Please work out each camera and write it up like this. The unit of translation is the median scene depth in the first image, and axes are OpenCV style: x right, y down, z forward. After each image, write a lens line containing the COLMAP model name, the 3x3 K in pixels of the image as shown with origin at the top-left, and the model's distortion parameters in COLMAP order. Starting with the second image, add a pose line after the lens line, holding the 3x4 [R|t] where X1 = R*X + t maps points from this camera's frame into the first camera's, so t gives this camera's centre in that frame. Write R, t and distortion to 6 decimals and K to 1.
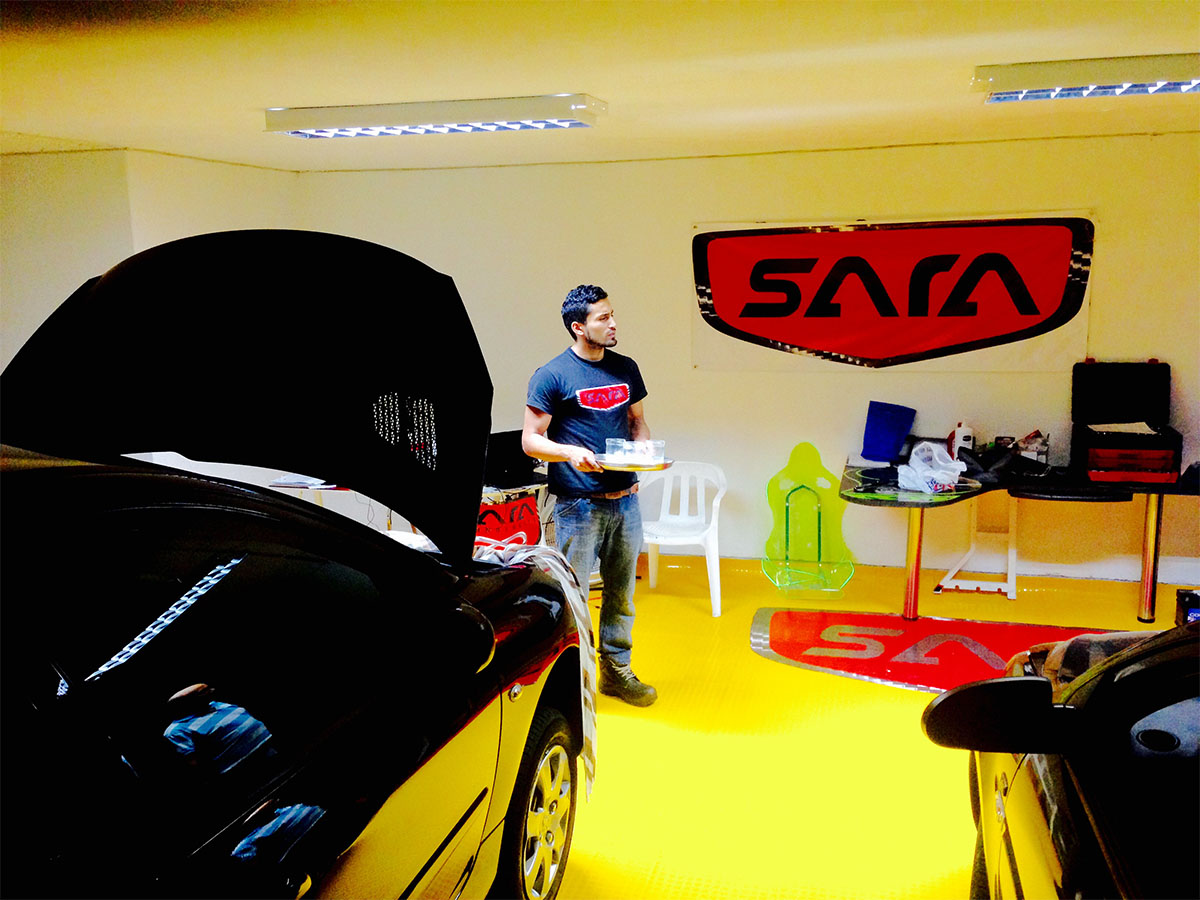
lens RADIAL K [[1048.5, 0, 604.0], [0, 1048.5, 444.9], [0, 0, 1]] dist [0.109364, -0.115474]
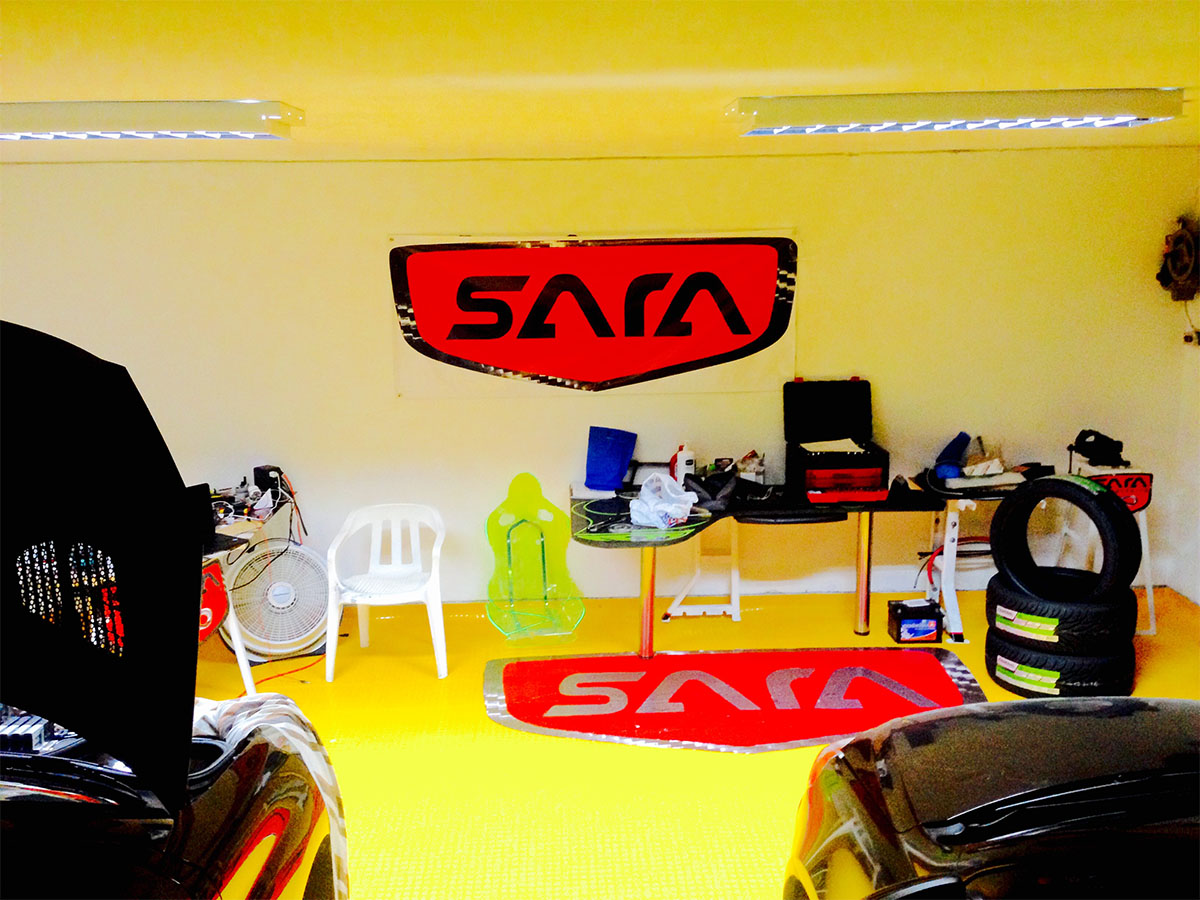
lens RADIAL K [[1071.3, 0, 600.0], [0, 1071.3, 450.0], [0, 0, 1]] dist [0.089294, -0.128686]
pose [[0.953670, -0.055624, 0.295669, -0.025482], [0.050894, 0.998423, 0.023675, -0.045395], [-0.296520, -0.007531, 0.954997, 0.087423]]
